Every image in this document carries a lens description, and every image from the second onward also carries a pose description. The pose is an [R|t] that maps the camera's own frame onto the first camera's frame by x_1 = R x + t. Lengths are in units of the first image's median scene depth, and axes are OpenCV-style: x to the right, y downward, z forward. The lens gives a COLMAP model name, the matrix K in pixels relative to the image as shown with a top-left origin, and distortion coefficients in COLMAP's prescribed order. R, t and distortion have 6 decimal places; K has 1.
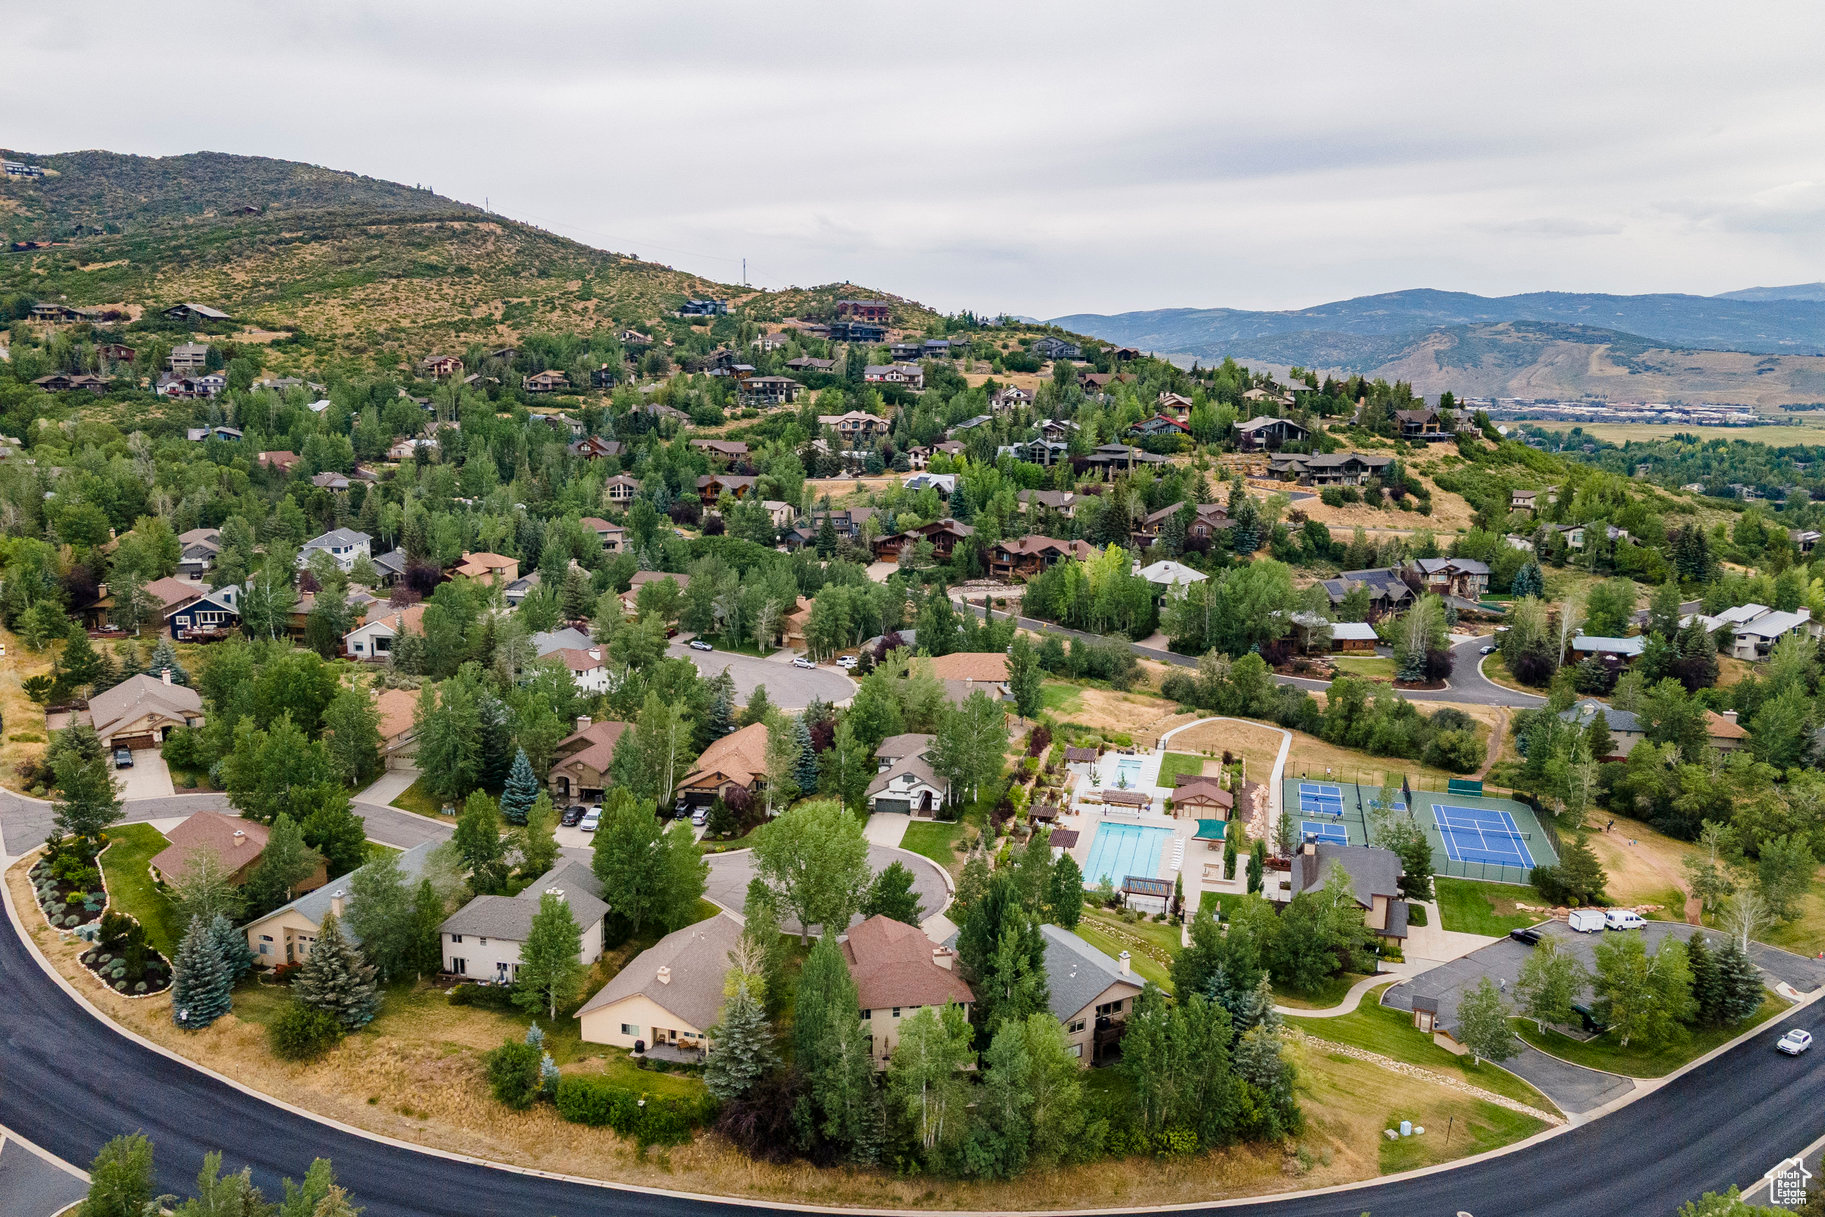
lens RADIAL K [[1394.7, 0, 912.2], [0, 1394.7, 610.4], [0, 0, 1]] dist [0.047739, 0.019209]
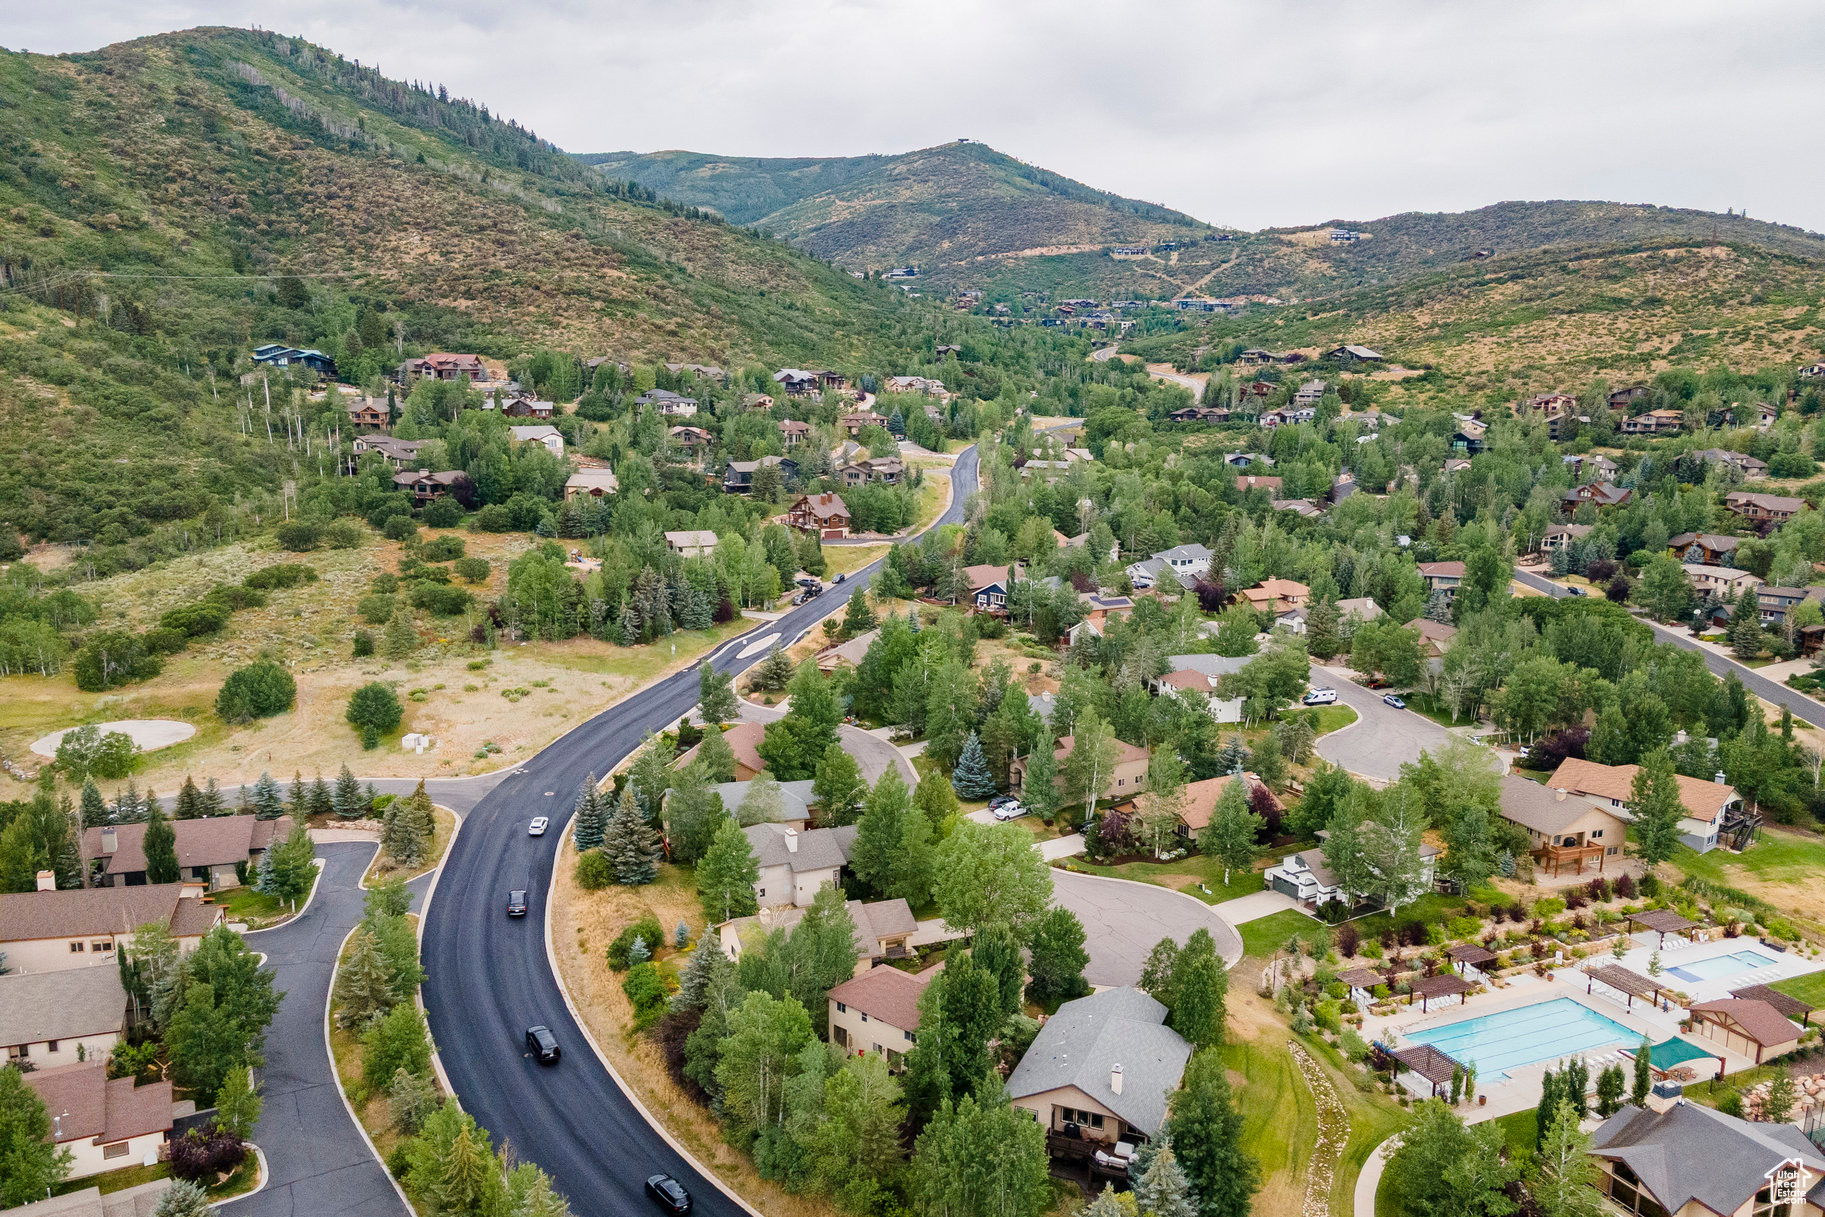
lens RADIAL K [[1394.7, 0, 911.6], [0, 1394.7, 607.6], [0, 0, 1]] dist [0.047739, 0.019209]
pose [[0.625647, 0.132545, -0.768764, 0.123561], [-0.155973, 0.986816, 0.043204, -0.009097], [0.764355, 0.092876, 0.638072, 0.057307]]
